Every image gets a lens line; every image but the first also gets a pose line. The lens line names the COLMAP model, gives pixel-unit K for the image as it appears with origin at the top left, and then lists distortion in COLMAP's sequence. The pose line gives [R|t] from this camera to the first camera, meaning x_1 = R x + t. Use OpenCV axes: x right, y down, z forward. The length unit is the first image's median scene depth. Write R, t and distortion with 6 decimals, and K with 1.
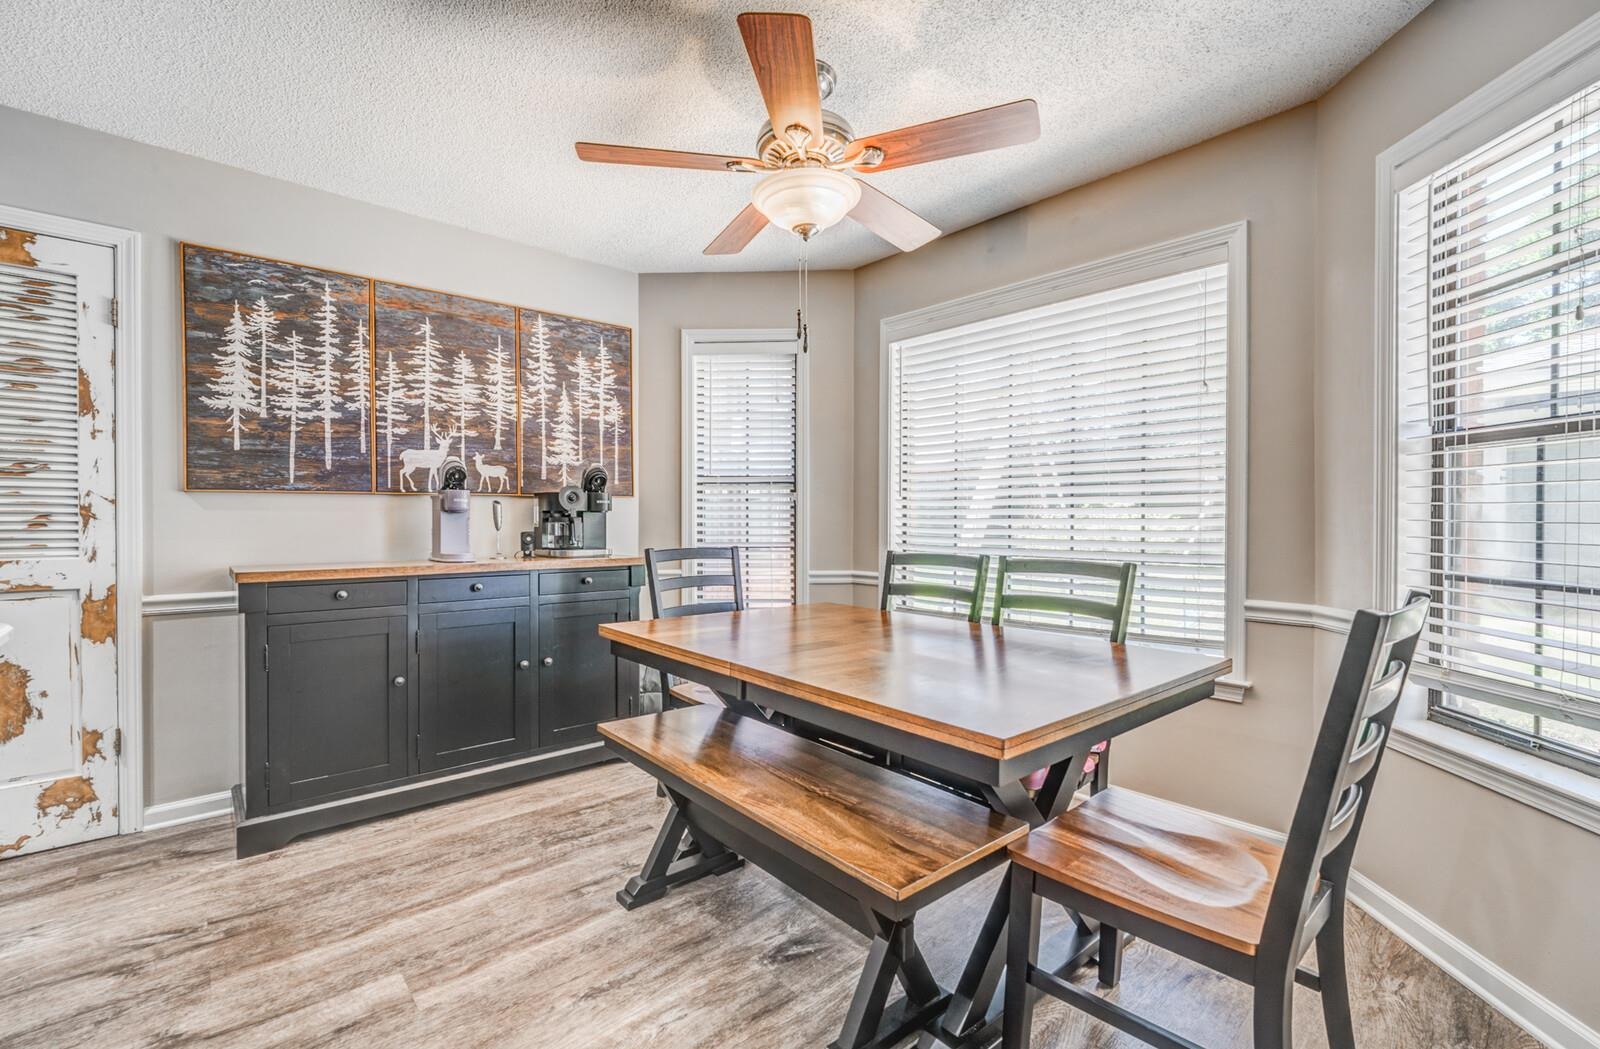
lens RADIAL K [[689.3, 0, 795.9], [0, 689.3, 522.9], [0, 0, 1]] dist [-0.008291, 0.003503]
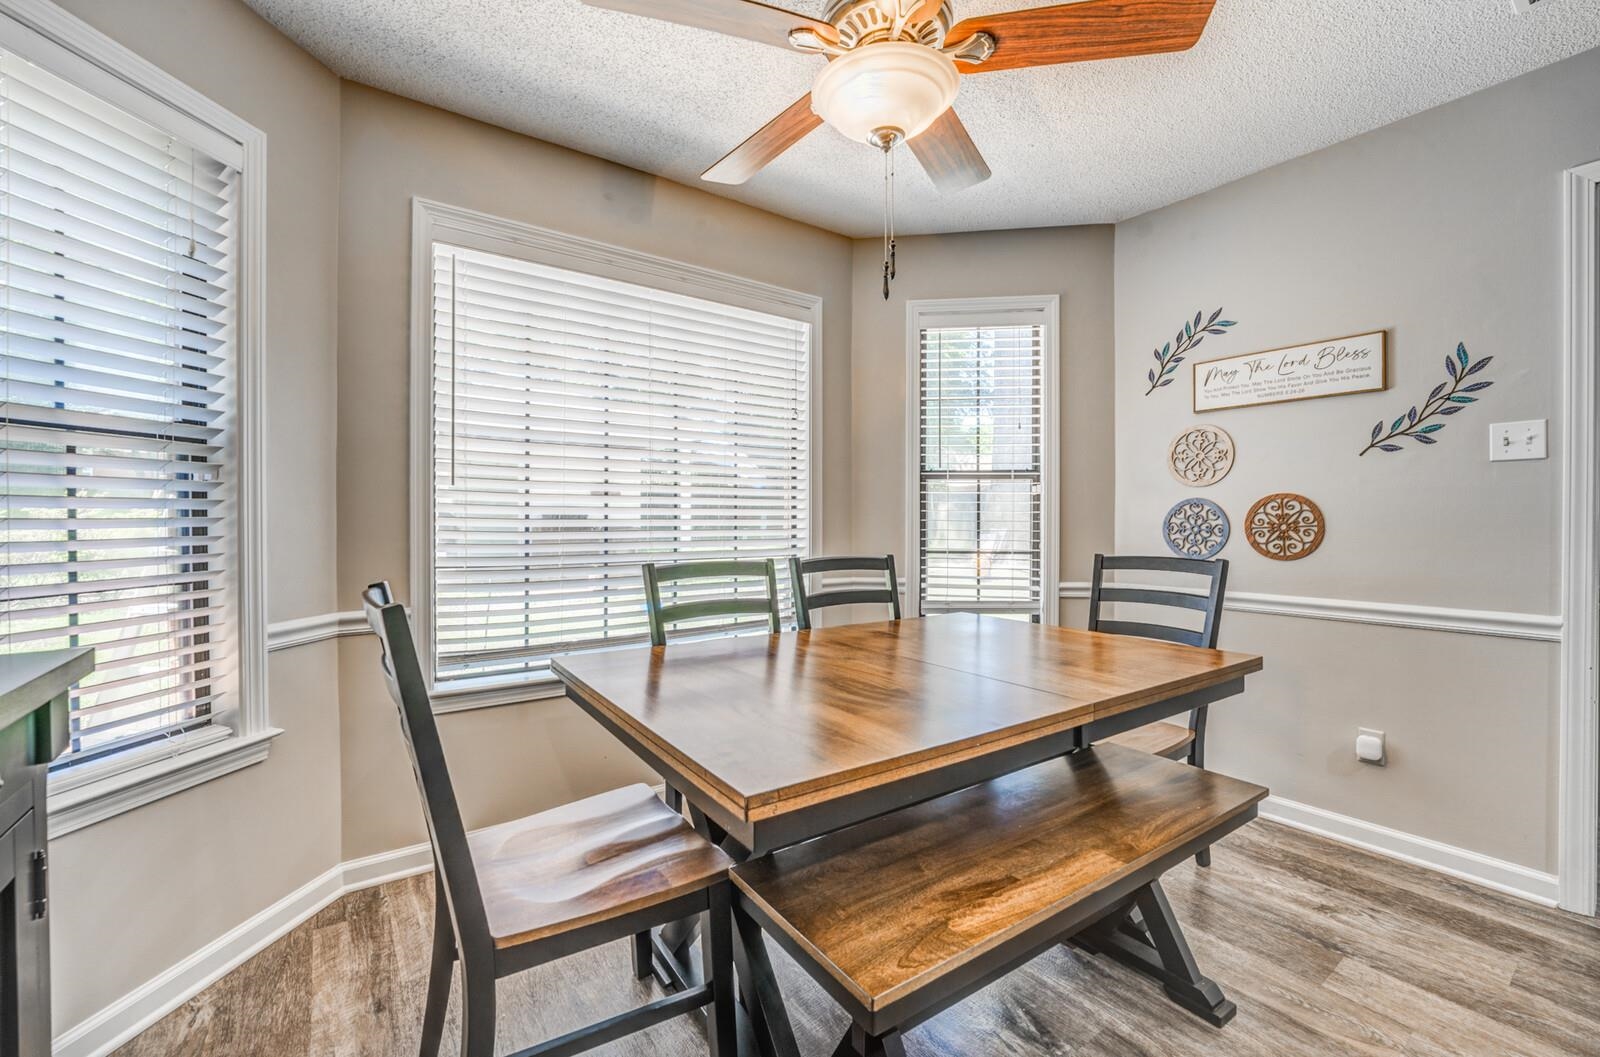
lens RADIAL K [[654.1, 0, 793.9], [0, 654.1, 522.7], [0, 0, 1]] dist [-0.019330, 0.002247]
pose [[0.107828, -0.007453, 0.994142, -0.624512], [0.006600, 0.999955, 0.006780, -0.007871], [-0.994148, 0.005830, 0.107873, 0.904644]]
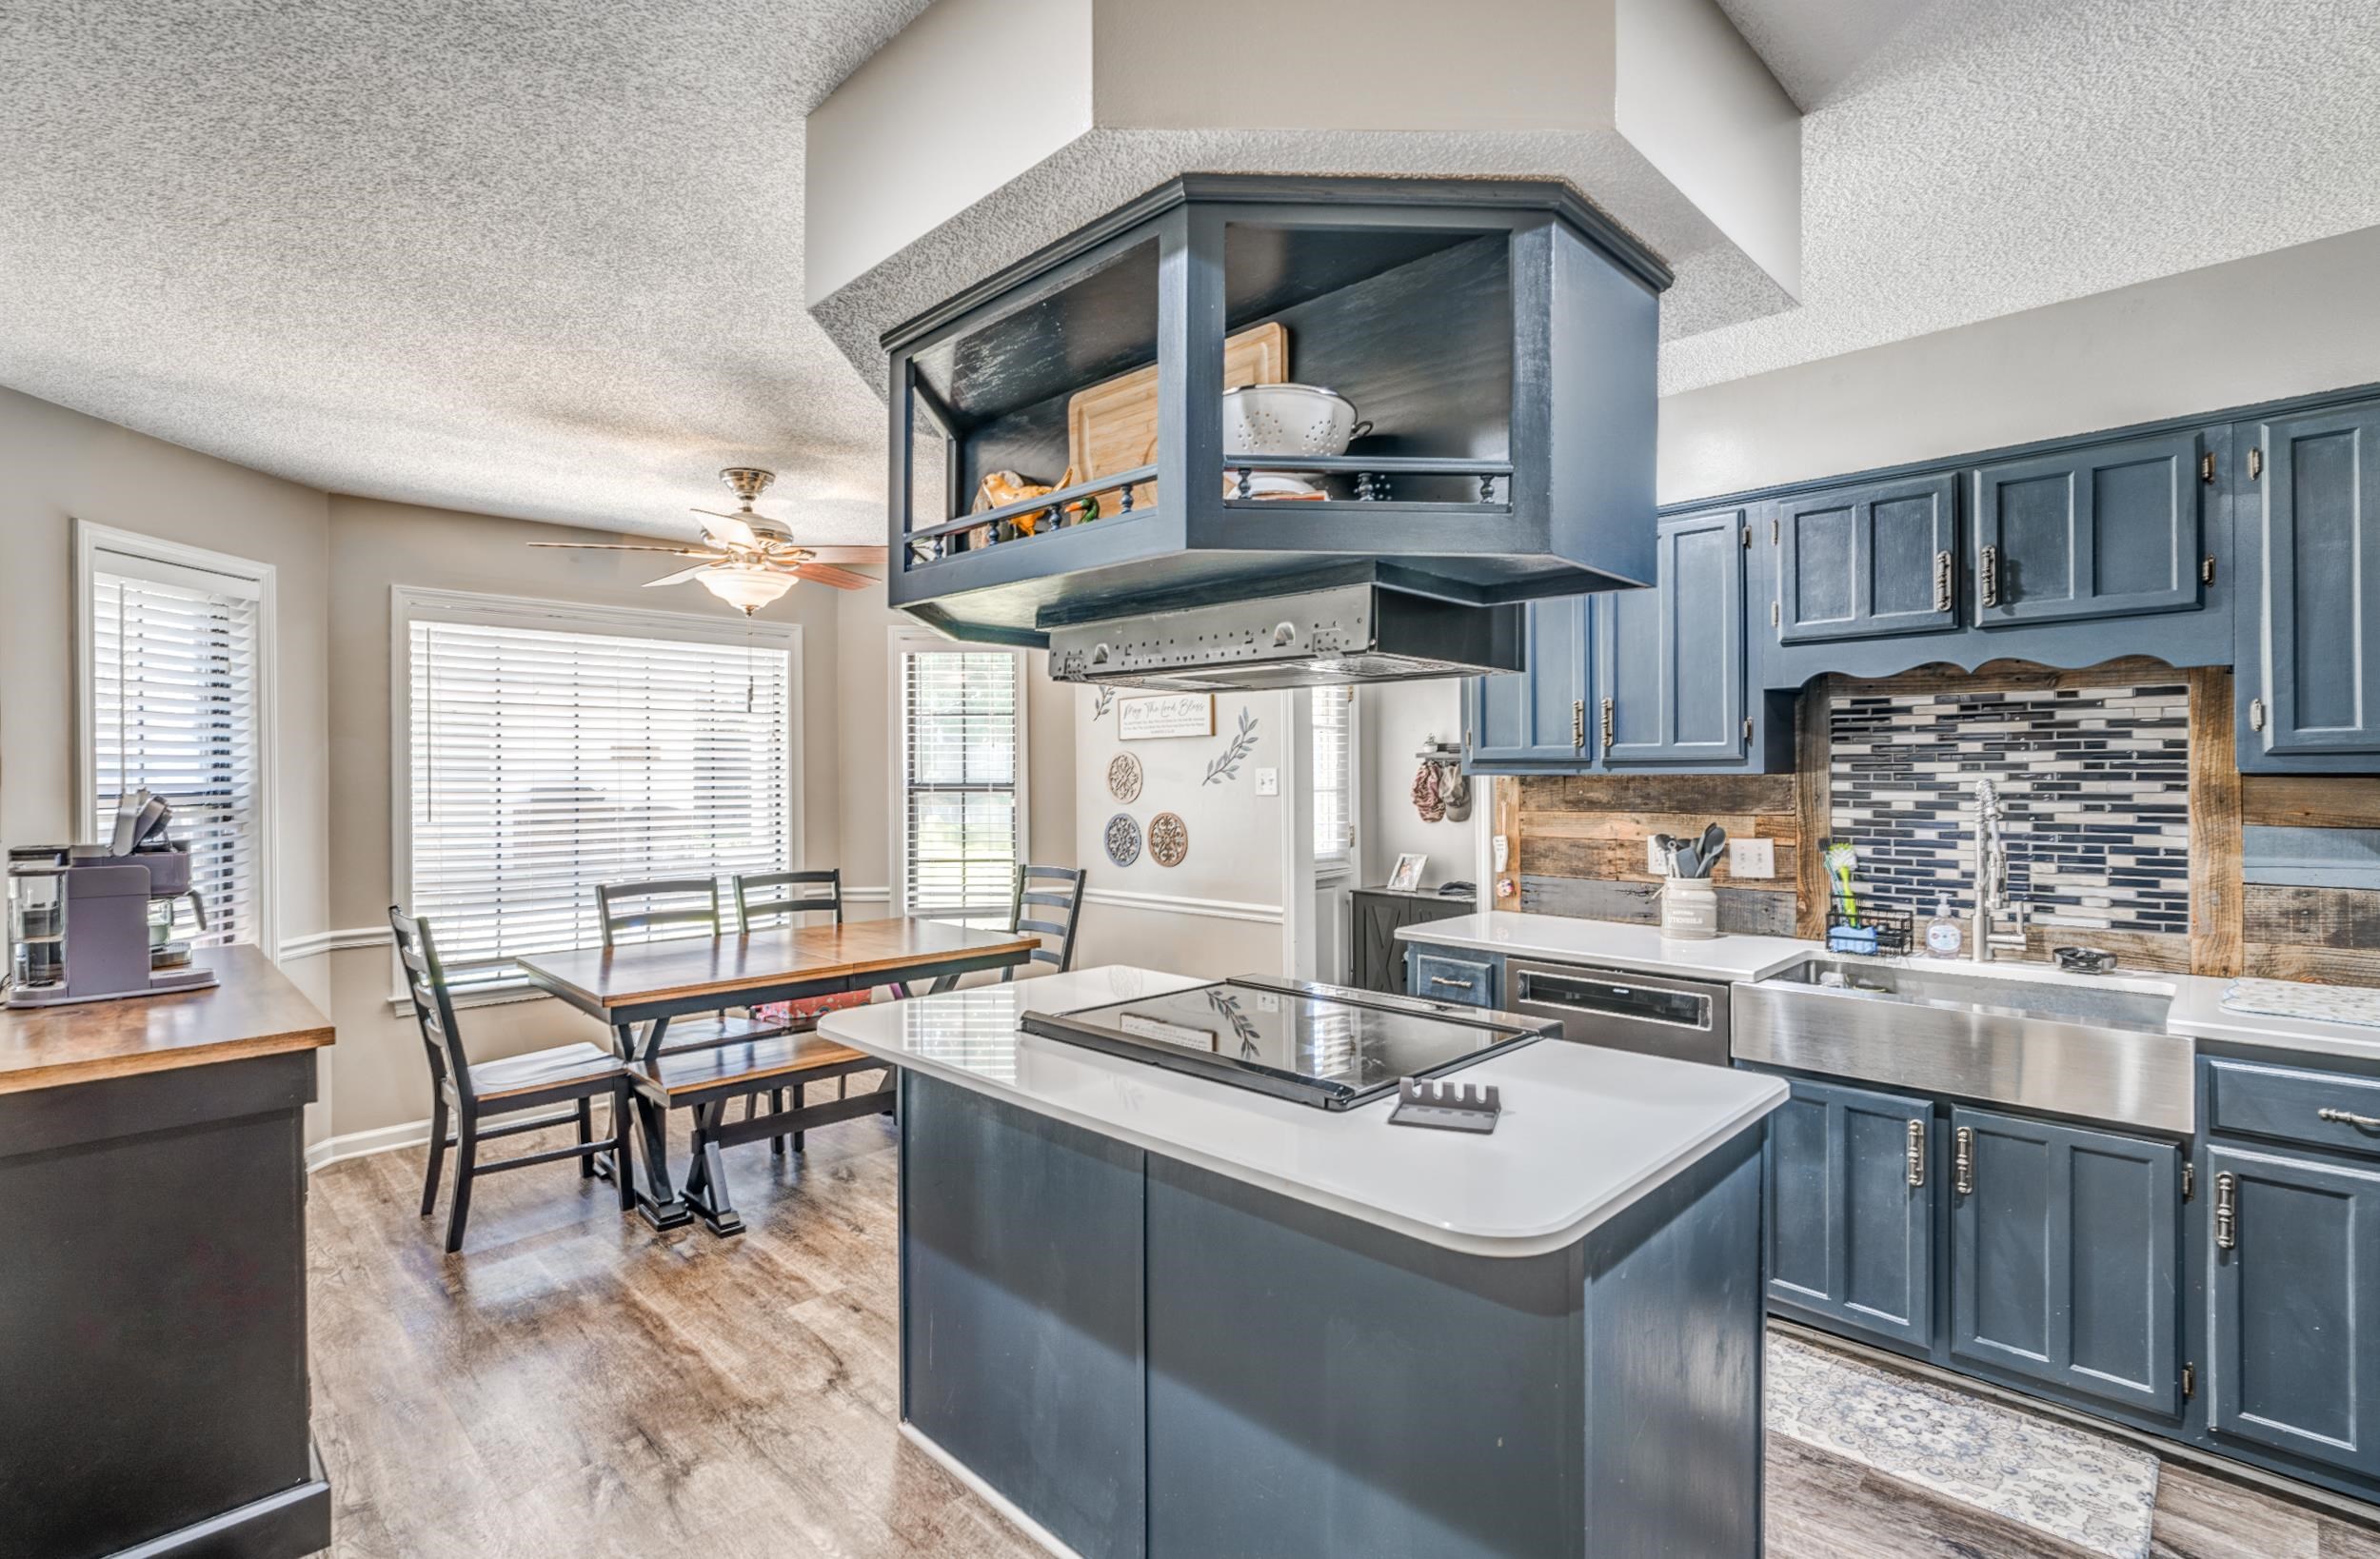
lens RADIAL K [[1087.7, 0, 1194.6], [0, 1087.7, 772.5], [0, 0, 1]] dist [-0.009004, 0.001092]
pose [[-0.068105, 0.002654, 0.997675, -1.642436], [0.016238, 0.999867, -0.001551, -0.115531], [-0.997546, 0.016094, -0.068139, 0.335838]]
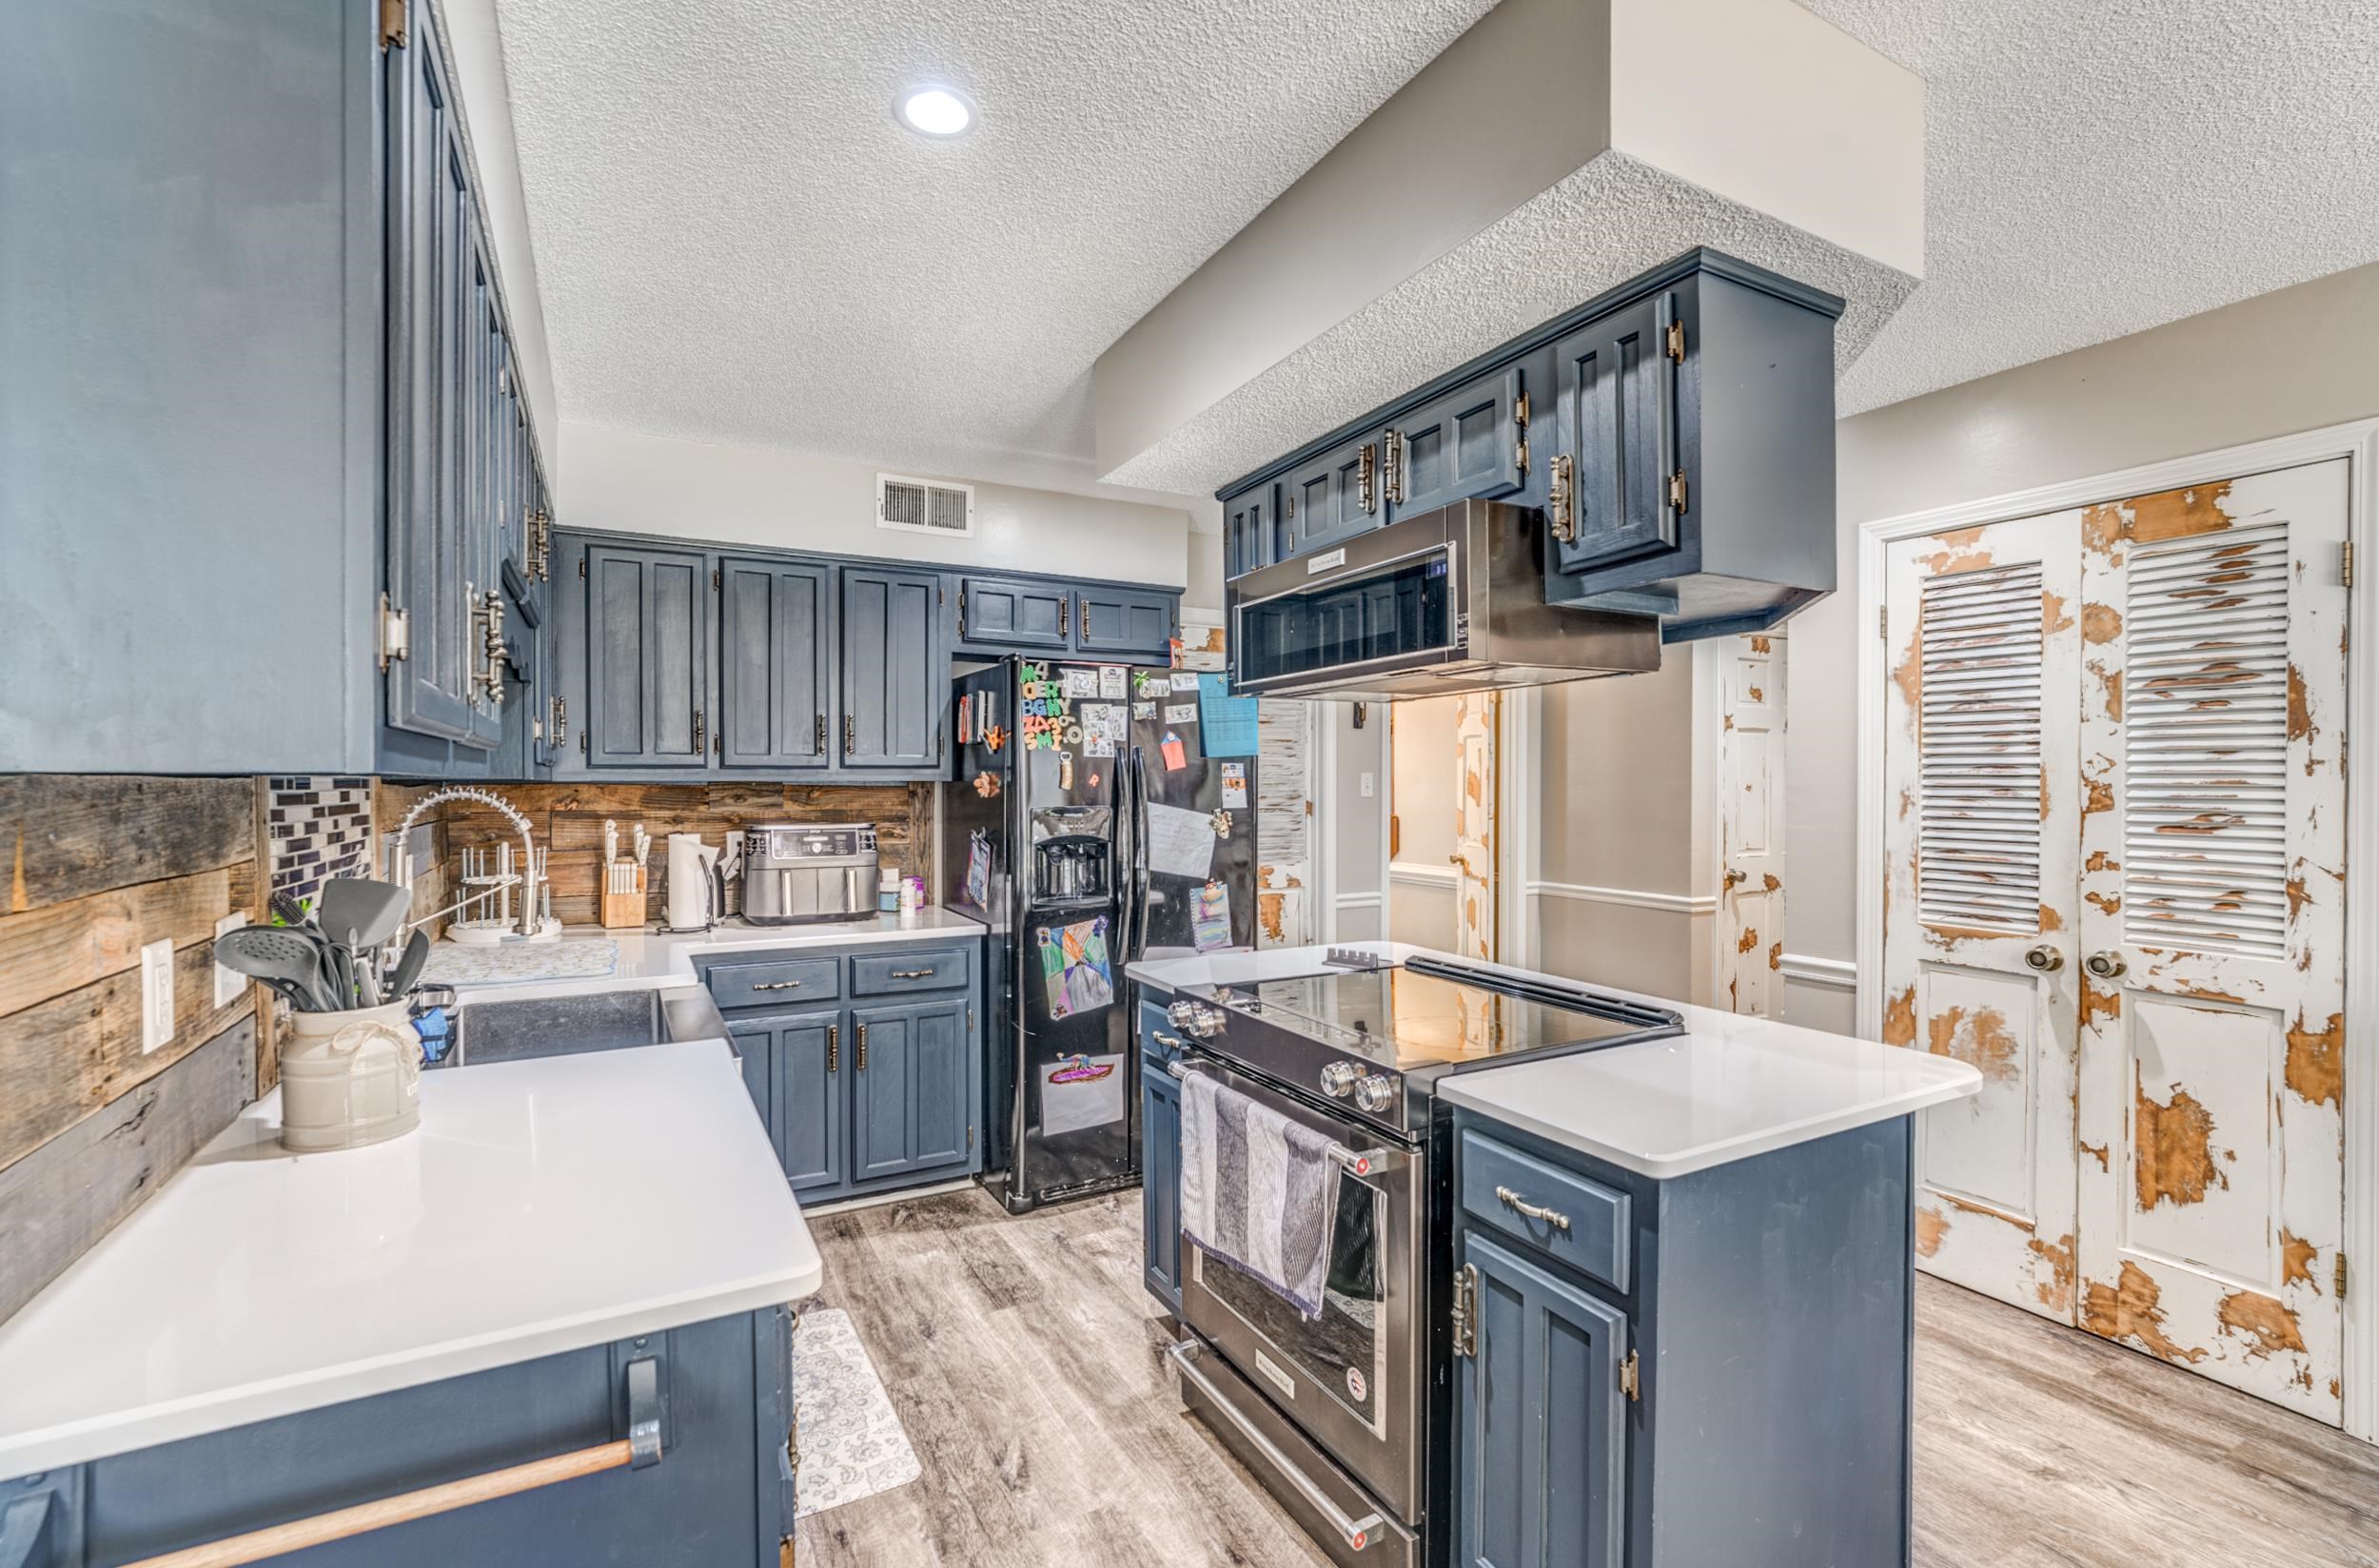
lens RADIAL K [[1044.3, 0, 1180.9], [0, 1044.3, 790.6], [0, 0, 1]] dist [0.001368, 0.000700]
pose [[-0.237213, 0.006502, -0.971436, 0.147999], [-0.009952, 0.999909, 0.009123, -0.106766], [0.971407, 0.011832, -0.237127, 0.226821]]
